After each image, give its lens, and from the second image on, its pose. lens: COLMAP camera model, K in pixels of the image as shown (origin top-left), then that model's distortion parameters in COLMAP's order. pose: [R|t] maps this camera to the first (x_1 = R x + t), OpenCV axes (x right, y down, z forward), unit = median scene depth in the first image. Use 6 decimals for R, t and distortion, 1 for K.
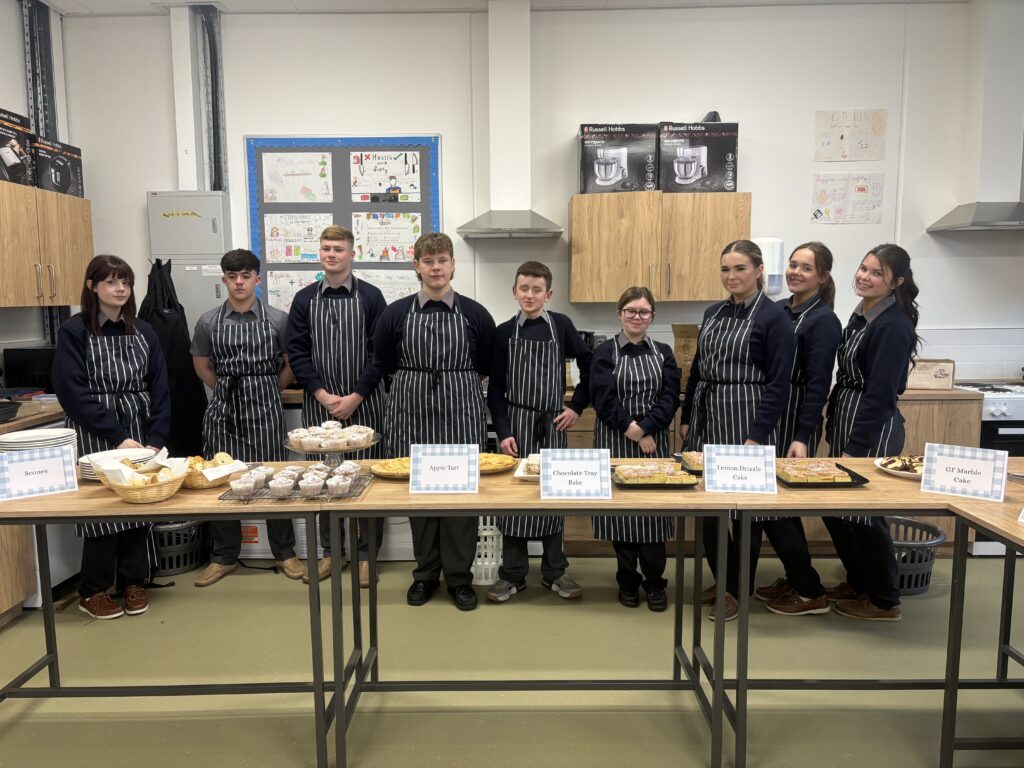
lens RADIAL K [[775.2, 0, 512.8], [0, 775.2, 384.8], [0, 0, 1]] dist [0.031668, -0.012284]
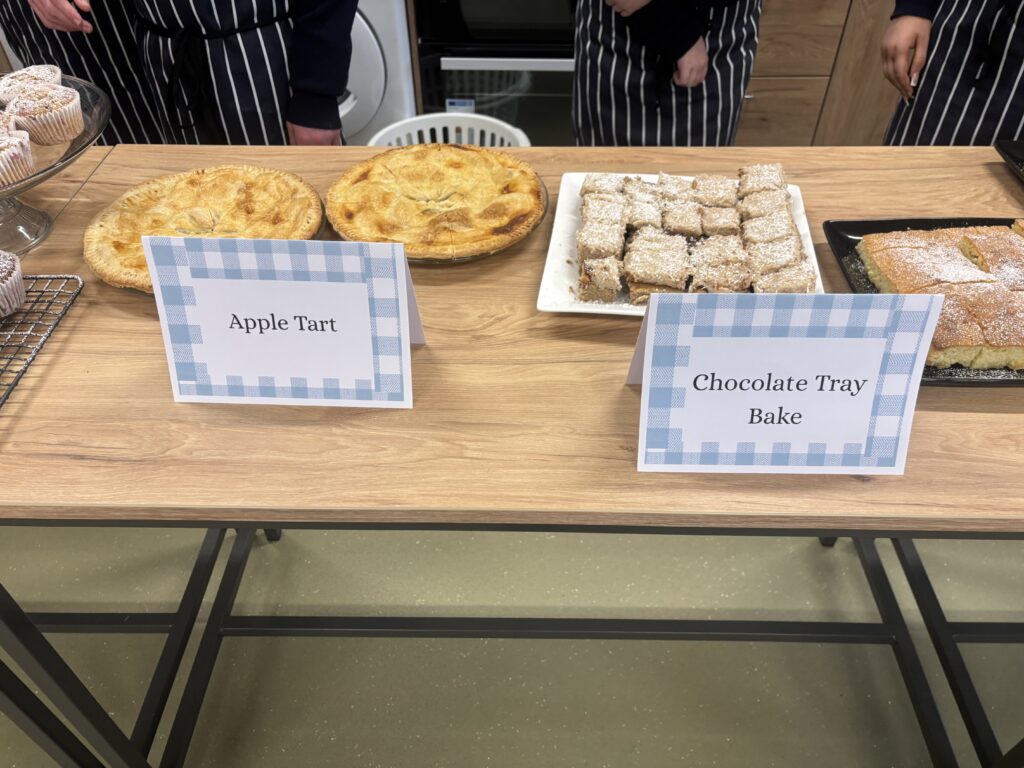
lens RADIAL K [[775.2, 0, 510.8], [0, 775.2, 380.8], [0, 0, 1]] dist [0.031668, -0.012284]
pose [[0.999872, 0.007525, -0.014128, -0.004534], [0.002373, 0.803179, 0.595733, -0.038980], [0.015831, -0.595690, 0.803058, 0.773620]]
